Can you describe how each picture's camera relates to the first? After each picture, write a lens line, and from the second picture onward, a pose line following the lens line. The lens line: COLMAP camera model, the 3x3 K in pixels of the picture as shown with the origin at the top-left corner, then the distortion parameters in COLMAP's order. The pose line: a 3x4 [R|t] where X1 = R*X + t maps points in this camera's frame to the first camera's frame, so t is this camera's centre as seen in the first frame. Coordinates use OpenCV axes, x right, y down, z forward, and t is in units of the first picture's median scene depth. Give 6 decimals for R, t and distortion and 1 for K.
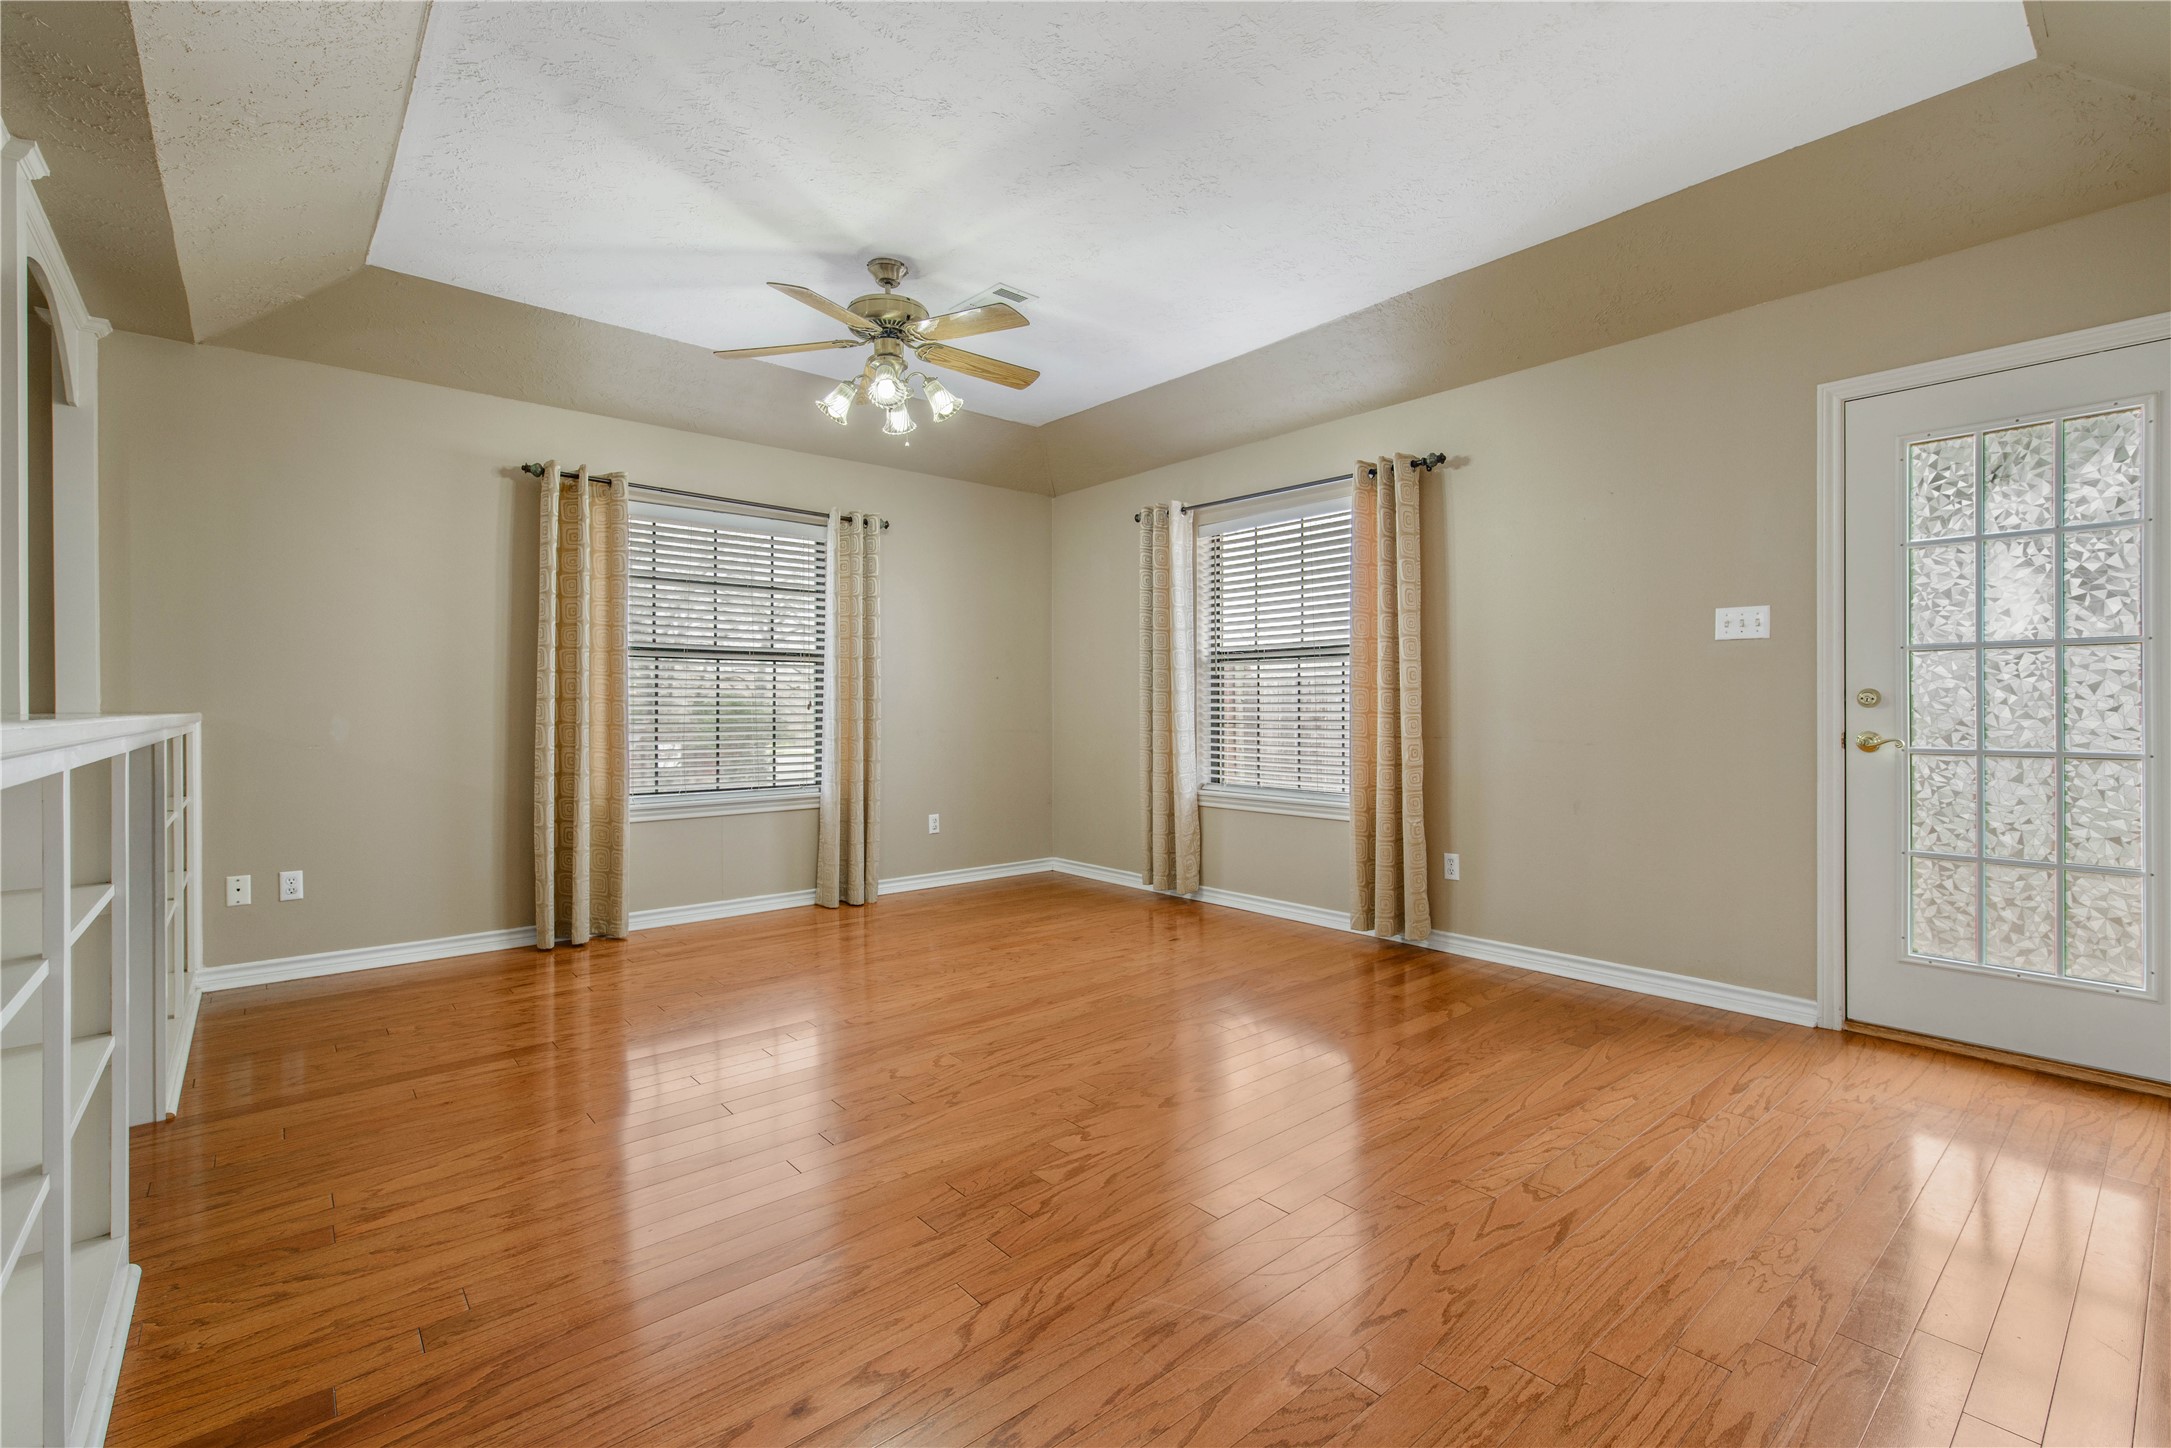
lens RADIAL K [[963.6, 0, 1087.6], [0, 963.6, 706.9], [0, 0, 1]] dist [-0.002123, -0.000527]
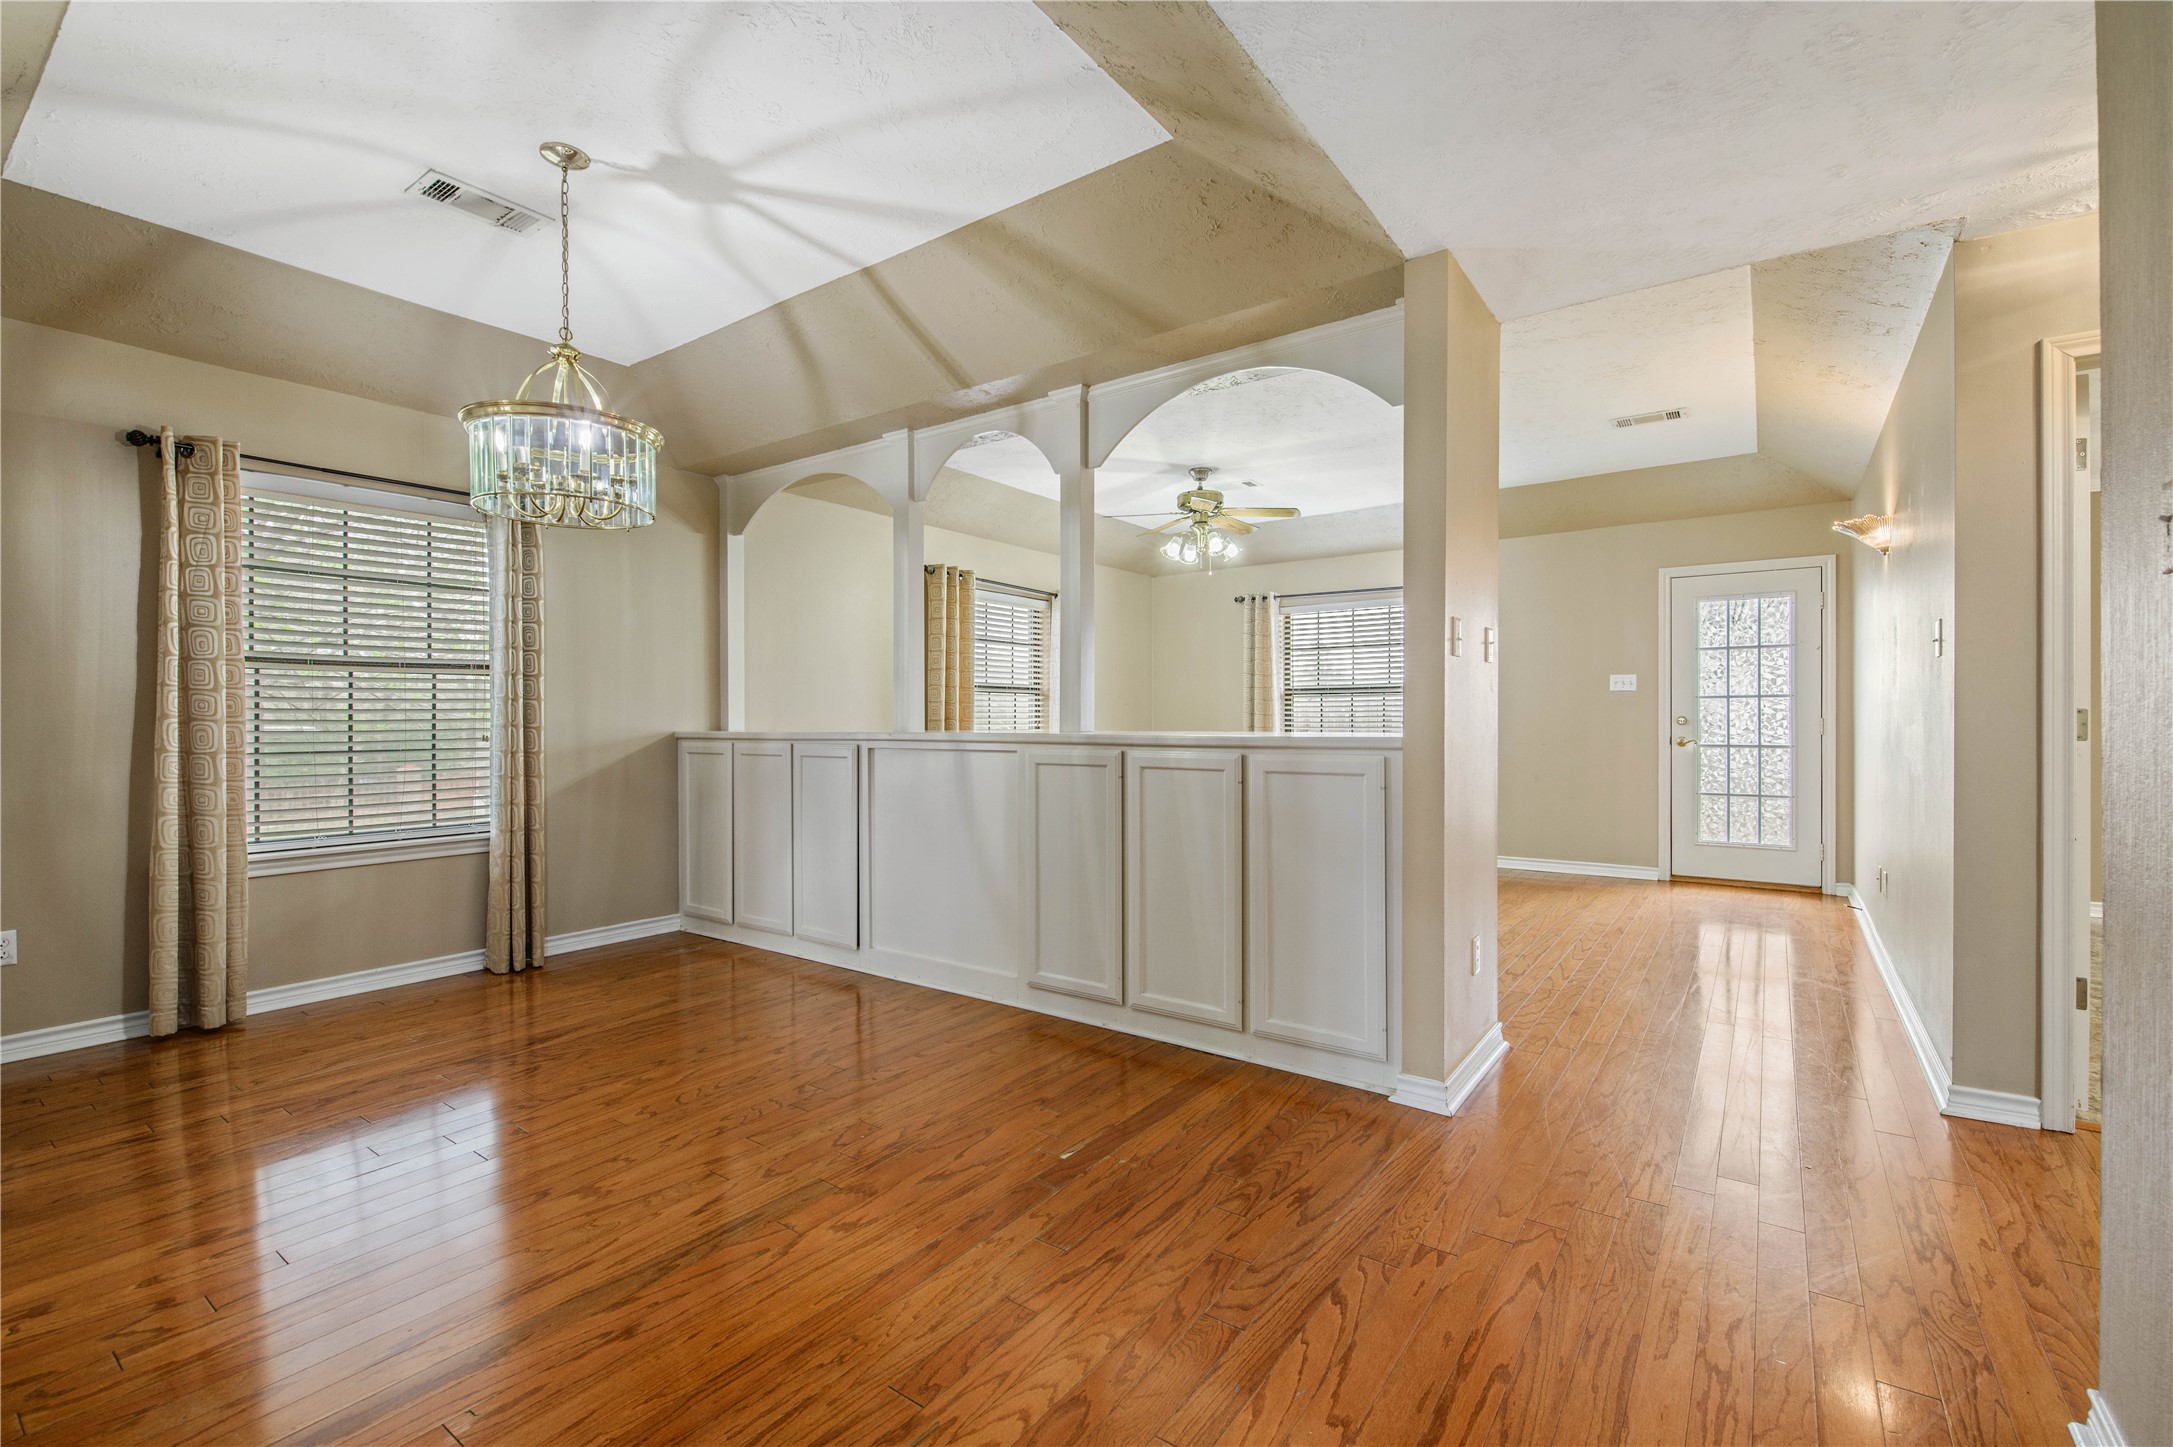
lens RADIAL K [[948.8, 0, 1086.5], [0, 948.8, 723.5], [0, 0, 1]] dist [-0.016032, -0.000284]
pose [[0.972628, -0.002273, 0.232355, -0.818181], [0.001559, 0.999993, 0.003257, -0.010094], [-0.232361, -0.002806, 0.972626, -0.615788]]
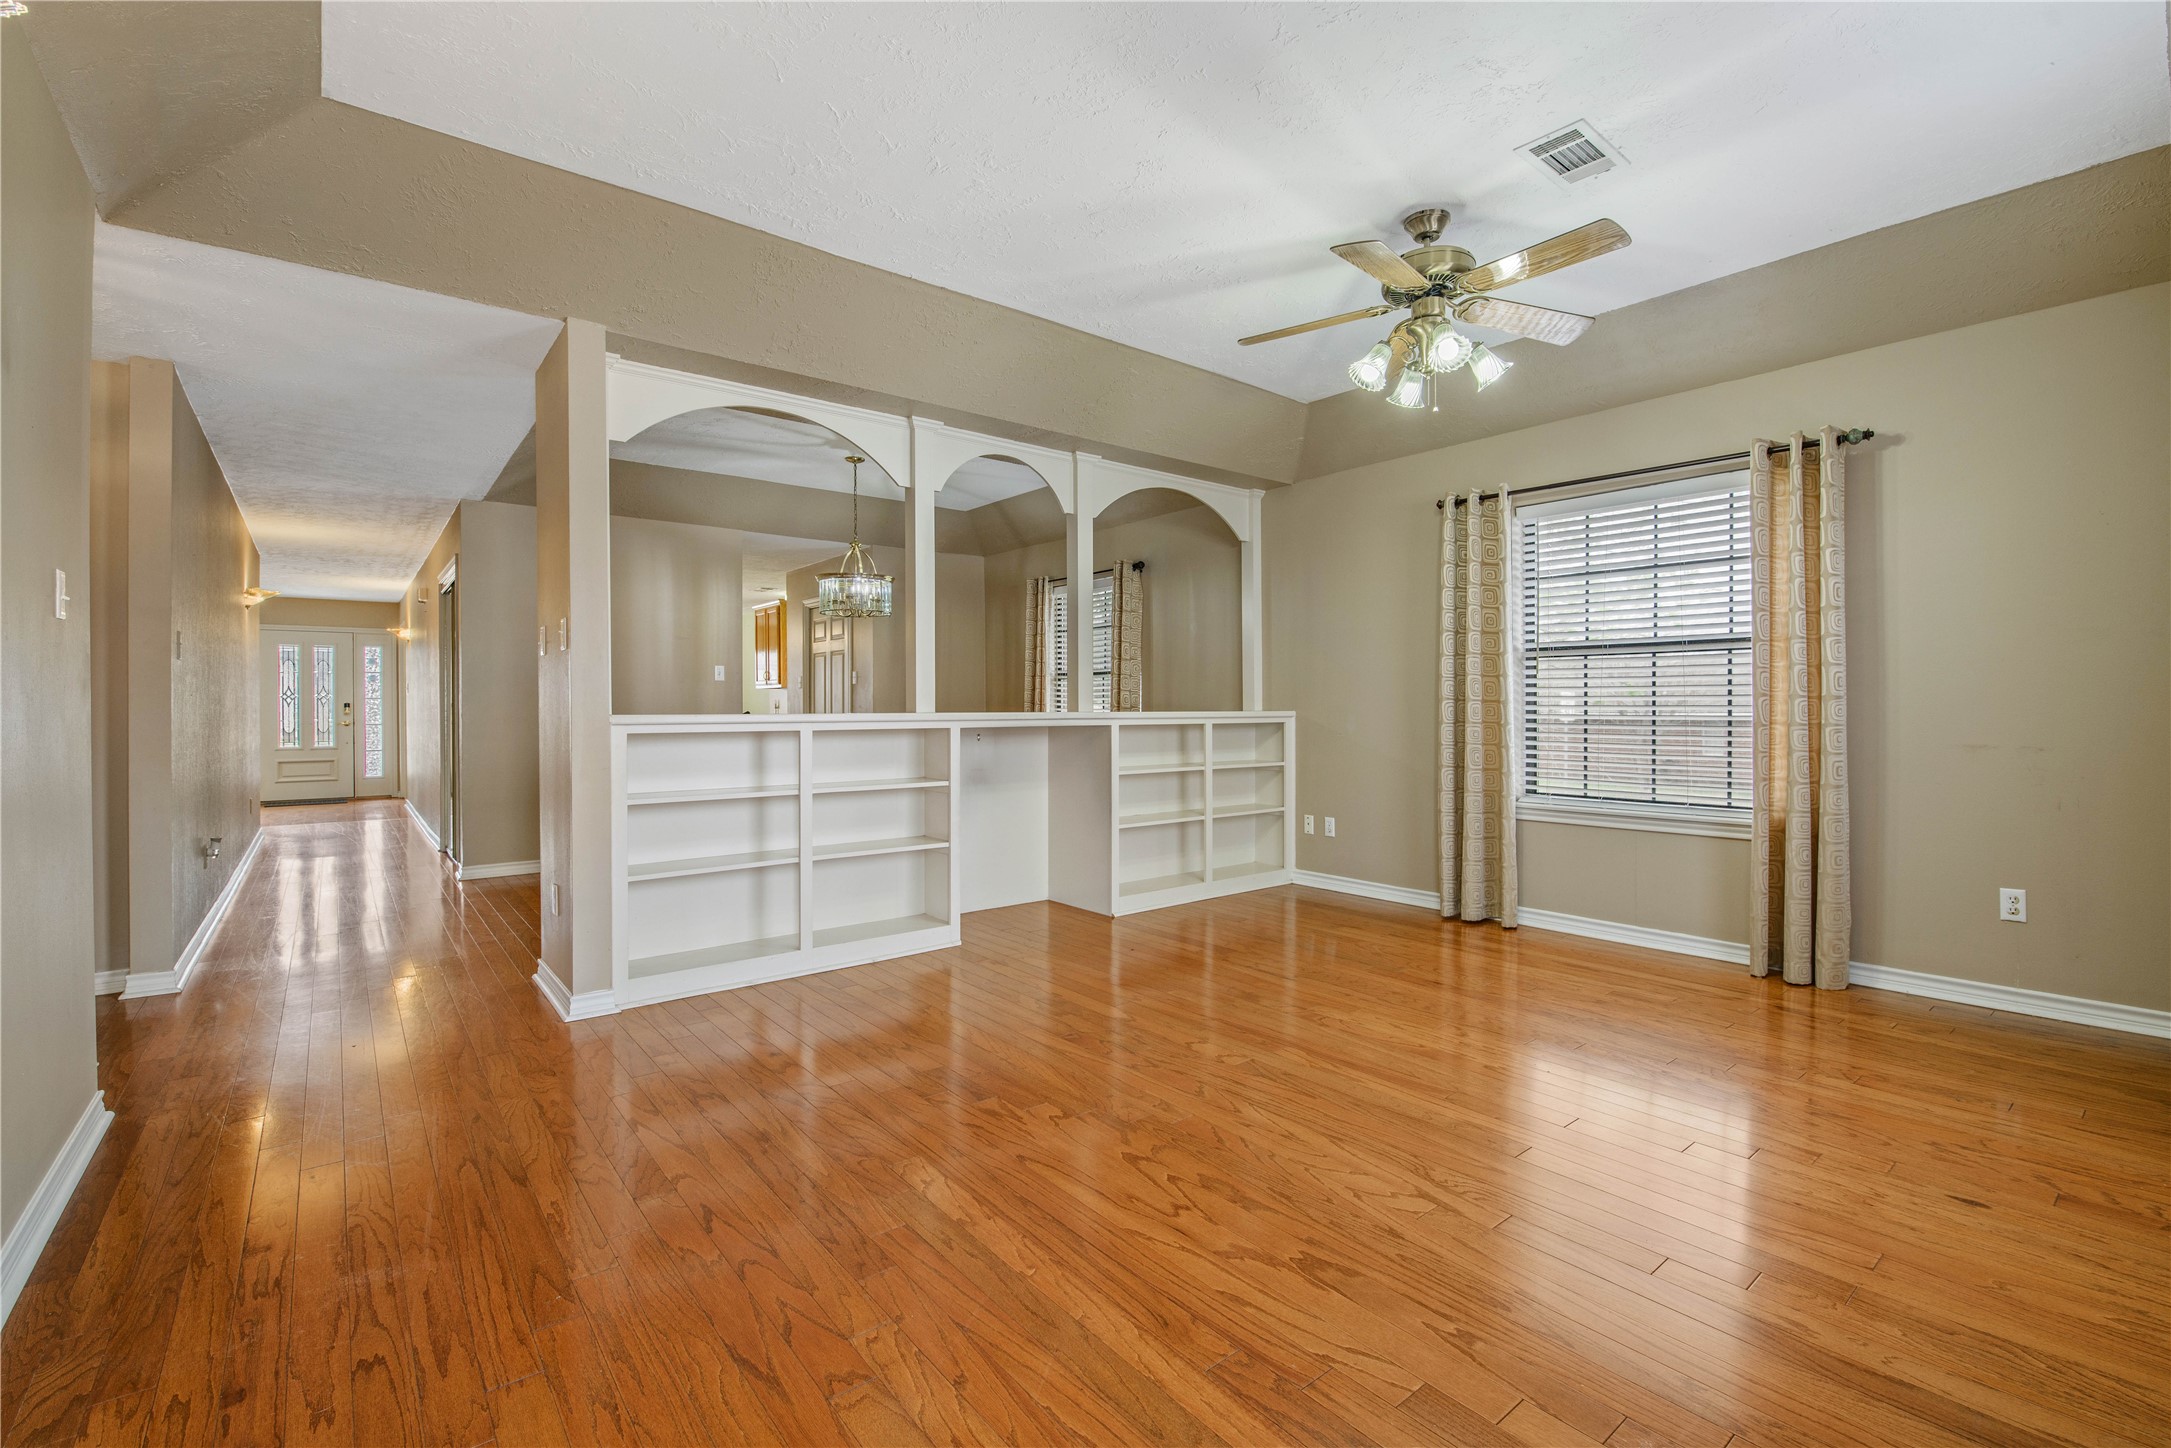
lens RADIAL K [[947.9, 0, 1085.5], [0, 947.9, 724.0], [0, 0, 1]] dist [-0.016032, -0.000284]
pose [[-0.037355, 0.020435, -0.999093, 0.707041], [0.003419, 0.999788, 0.020321, -0.005855], [0.999296, -0.002657, -0.037417, 0.735249]]
